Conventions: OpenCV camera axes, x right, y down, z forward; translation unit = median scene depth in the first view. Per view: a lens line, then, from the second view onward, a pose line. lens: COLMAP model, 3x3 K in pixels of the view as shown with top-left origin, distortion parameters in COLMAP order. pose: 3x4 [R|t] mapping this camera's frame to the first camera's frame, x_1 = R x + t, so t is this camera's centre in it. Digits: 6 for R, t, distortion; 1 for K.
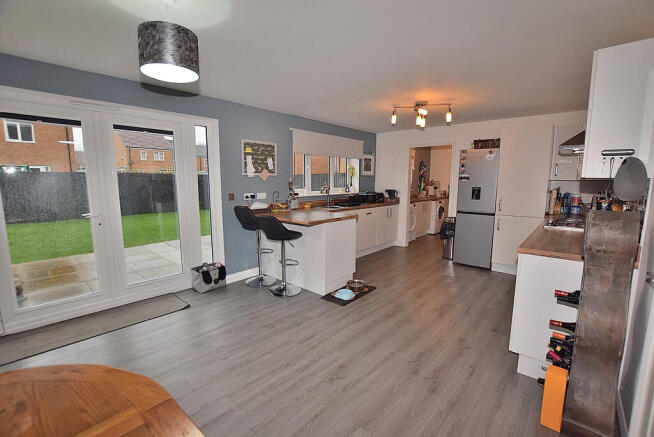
lens RADIAL K [[289.9, 0, 327.0], [0, 289.9, 218.5], [0, 0, 1]] dist [-0.029571, 0.000763]
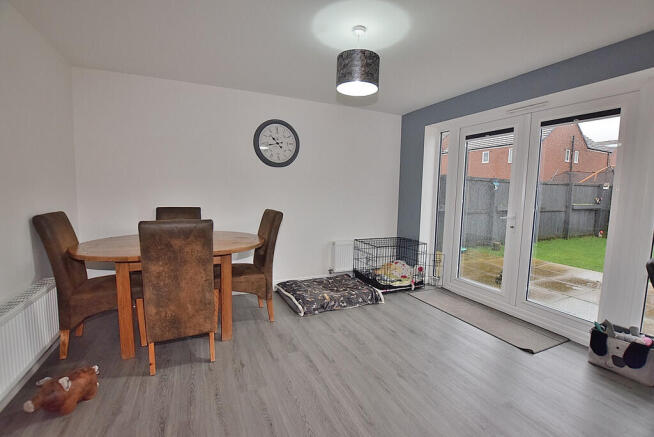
lens RADIAL K [[289.9, 0, 327.0], [0, 289.9, 218.5], [0, 0, 1]] dist [-0.029571, 0.000763]
pose [[-0.400673, 0.072126, -0.913378, 0.284701], [-0.142135, 0.979935, 0.139733, -0.042566], [0.905129, 0.185810, -0.382382, 0.590985]]
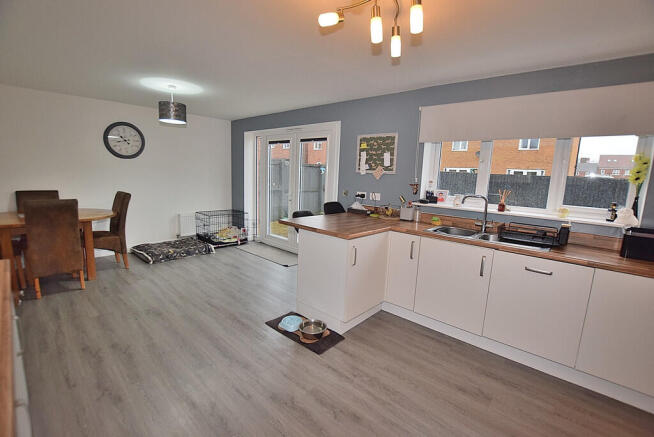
lens RADIAL K [[289.9, 0, 327.0], [0, 289.9, 218.5], [0, 0, 1]] dist [-0.029571, 0.000763]
pose [[-0.005540, 0.151793, -0.988397, 0.682984], [-0.171828, 0.973566, 0.150478, -0.126744], [0.985111, 0.170668, 0.020689, 0.891663]]
